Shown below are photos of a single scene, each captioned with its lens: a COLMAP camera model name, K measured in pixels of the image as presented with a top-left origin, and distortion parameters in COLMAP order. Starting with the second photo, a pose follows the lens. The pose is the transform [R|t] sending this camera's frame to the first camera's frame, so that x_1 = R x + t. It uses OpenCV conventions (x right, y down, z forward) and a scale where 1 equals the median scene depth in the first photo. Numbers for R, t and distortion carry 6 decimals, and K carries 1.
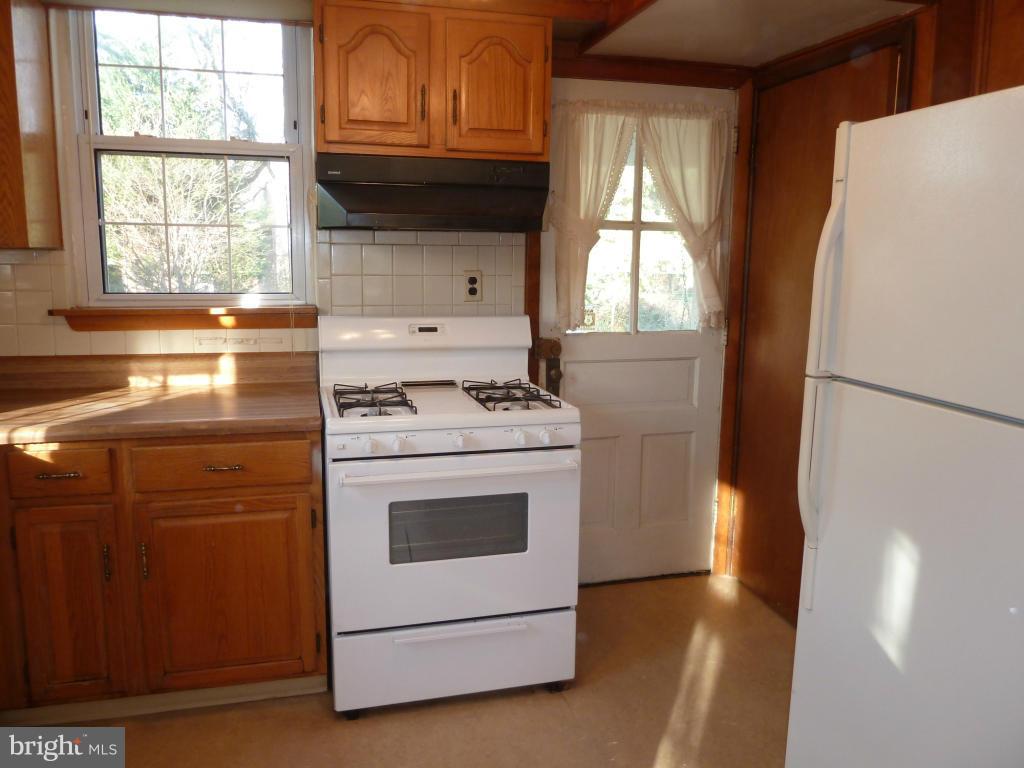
lens RADIAL K [[766.5, 0, 512.2], [0, 766.5, 379.7], [0, 0, 1]] dist [-0.031282, -0.003509]
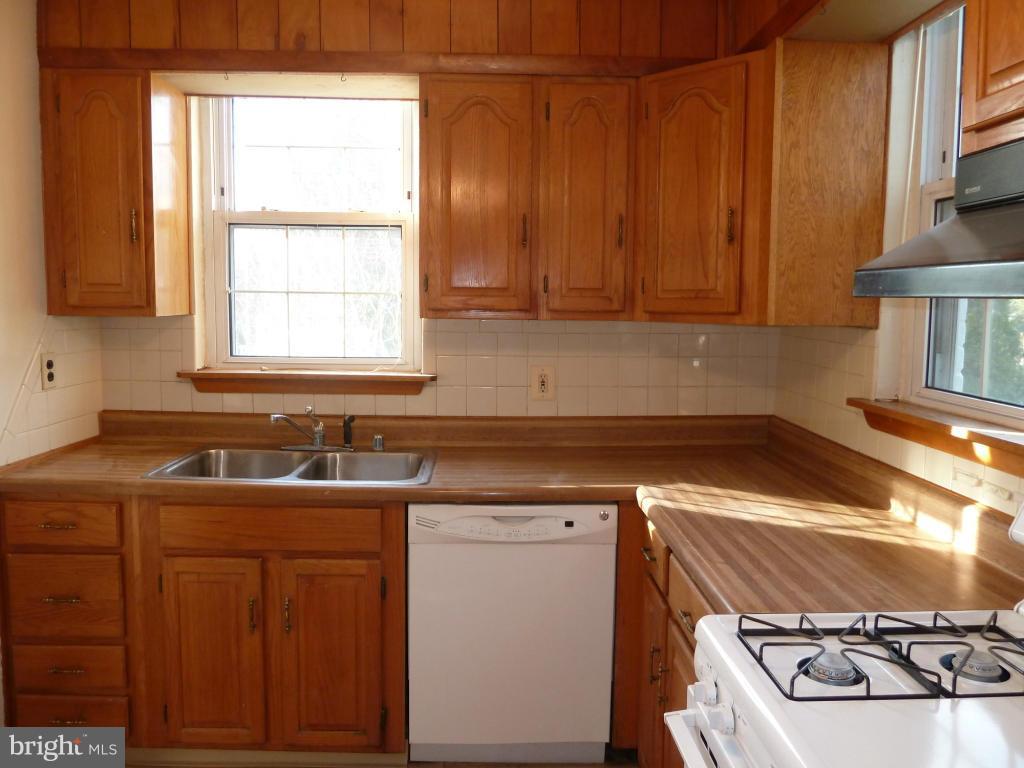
lens RADIAL K [[766.5, 0, 517.4], [0, 766.5, 381.4], [0, 0, 1]] dist [-0.031282, -0.003509]
pose [[-0.231587, 0.079657, -0.969547, 0.314354], [-0.177251, 0.976504, 0.122567, -0.150342], [0.956530, 0.200238, -0.212027, 0.823128]]
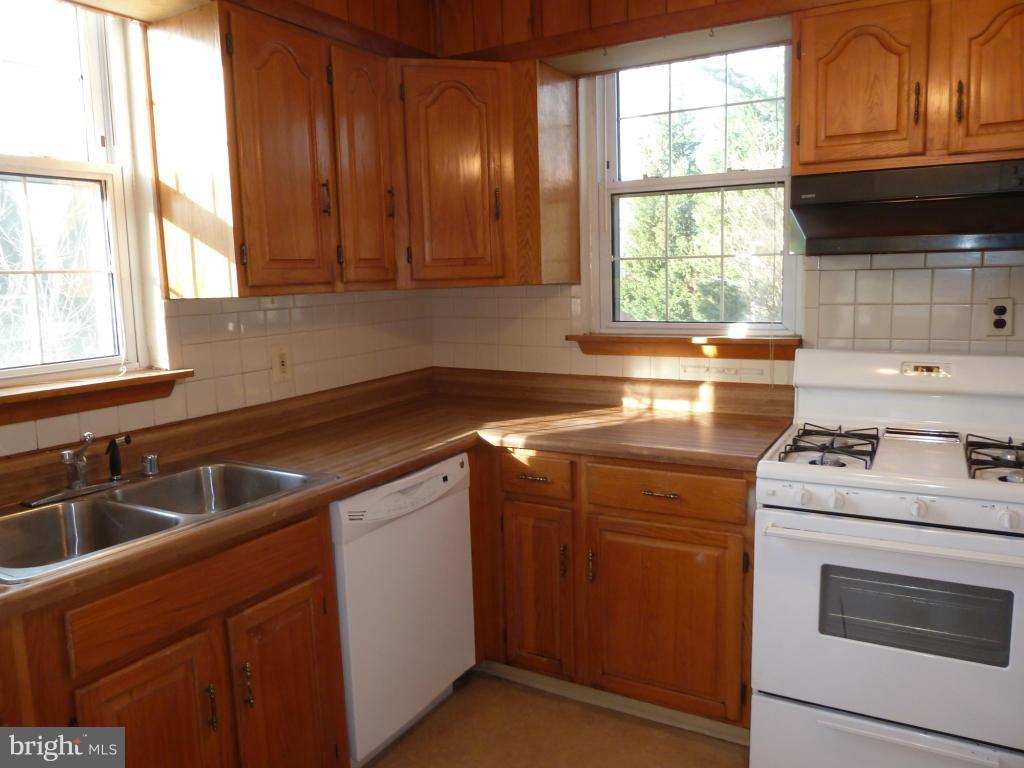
lens RADIAL K [[766.5, 0, 520.1], [0, 766.5, 380.5], [0, 0, 1]] dist [-0.031282, -0.003509]
pose [[0.709981, 0.064633, -0.701249, 0.178013], [-0.079235, 0.996788, 0.011651, -0.030808], [0.699750, 0.047292, 0.712821, 0.106231]]
